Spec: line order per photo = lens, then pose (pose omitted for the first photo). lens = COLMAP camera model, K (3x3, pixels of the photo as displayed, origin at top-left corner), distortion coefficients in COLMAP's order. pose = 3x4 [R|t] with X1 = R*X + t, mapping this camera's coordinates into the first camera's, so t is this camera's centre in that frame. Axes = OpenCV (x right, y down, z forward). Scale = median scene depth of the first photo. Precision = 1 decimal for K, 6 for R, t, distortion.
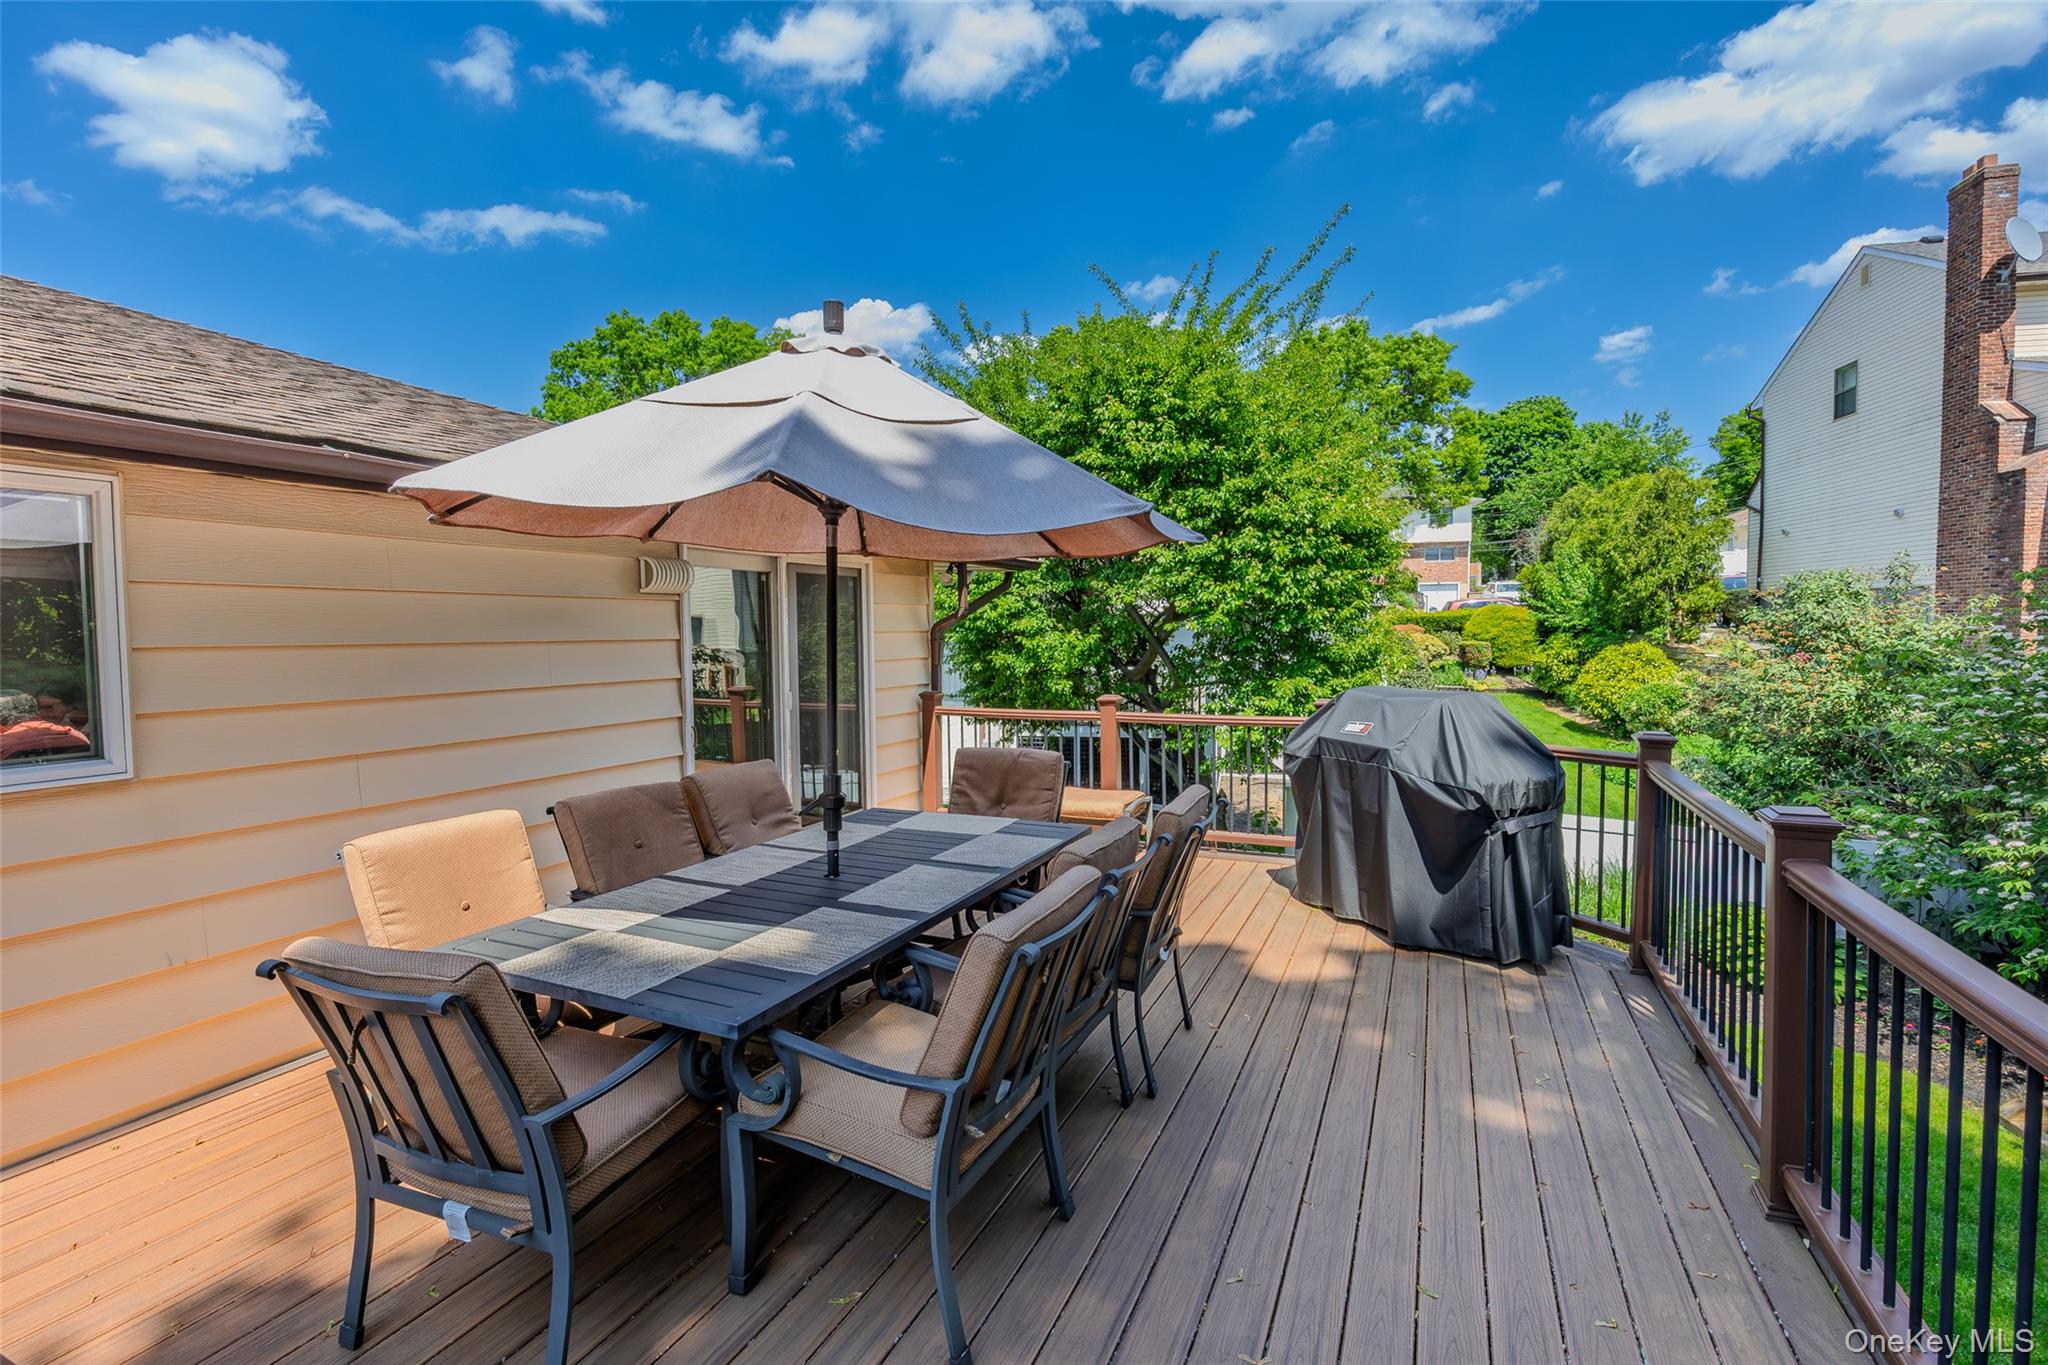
lens RADIAL K [[951.8, 0, 1024.0], [0, 951.8, 682.5], [0, 0, 1]] dist [-0.033961, 0.000254]
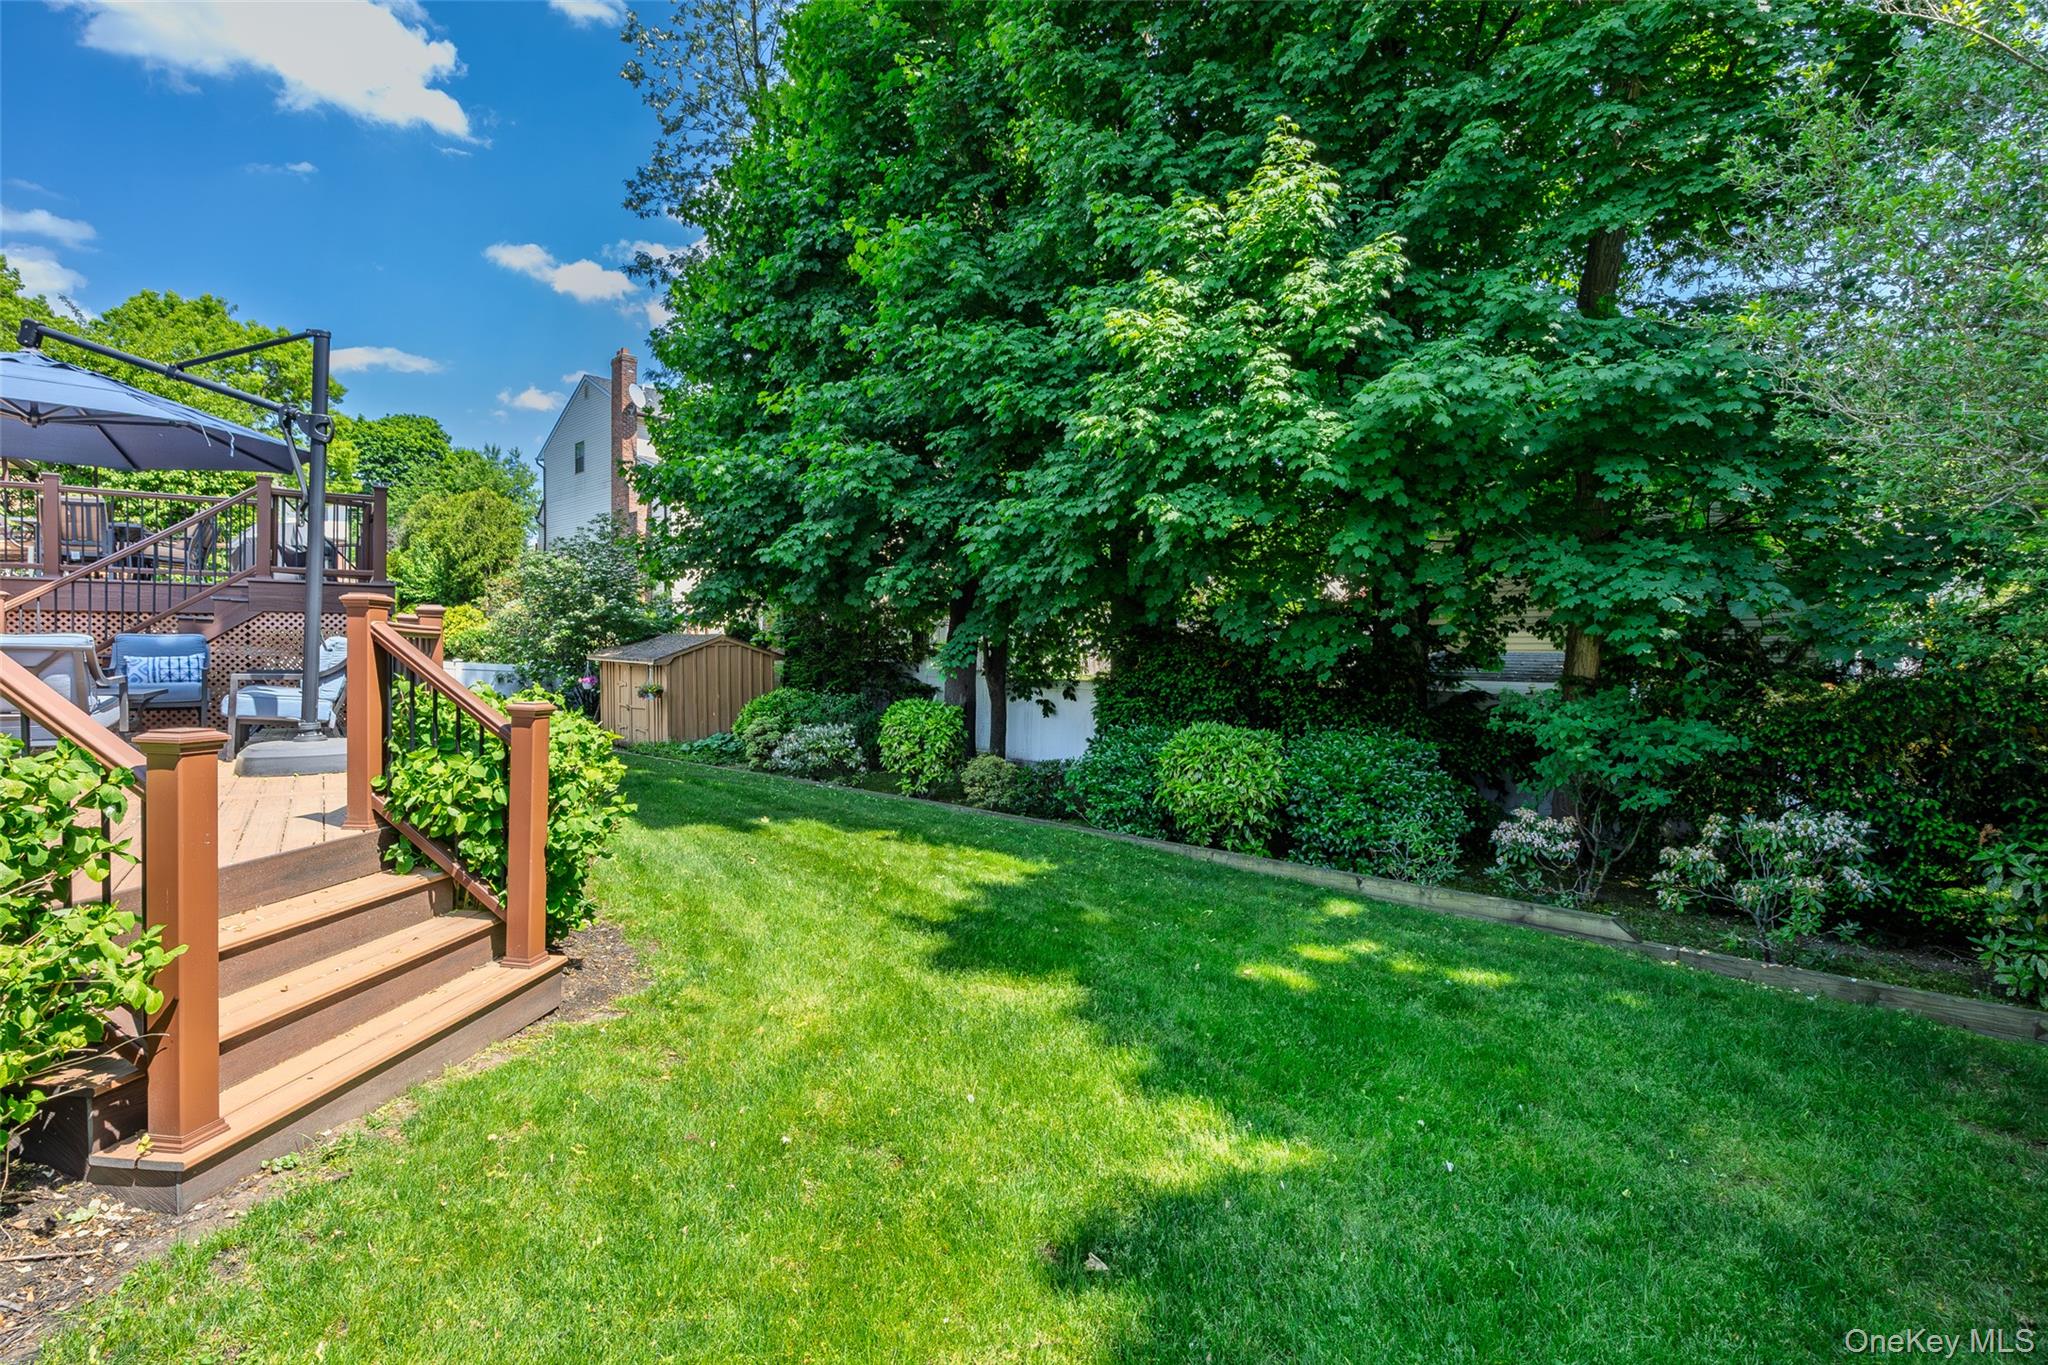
lens RADIAL K [[1025.7, 0, 1024.0], [0, 1025.7, 682.5], [0, 0, 1]] dist [0.000988, 0.000236]
pose [[0.530016, 0.002559, 0.847983, -0.211565], [0.030647, 0.999284, -0.022171, 0.126670], [-0.847433, 0.037740, 0.529559, -0.520370]]
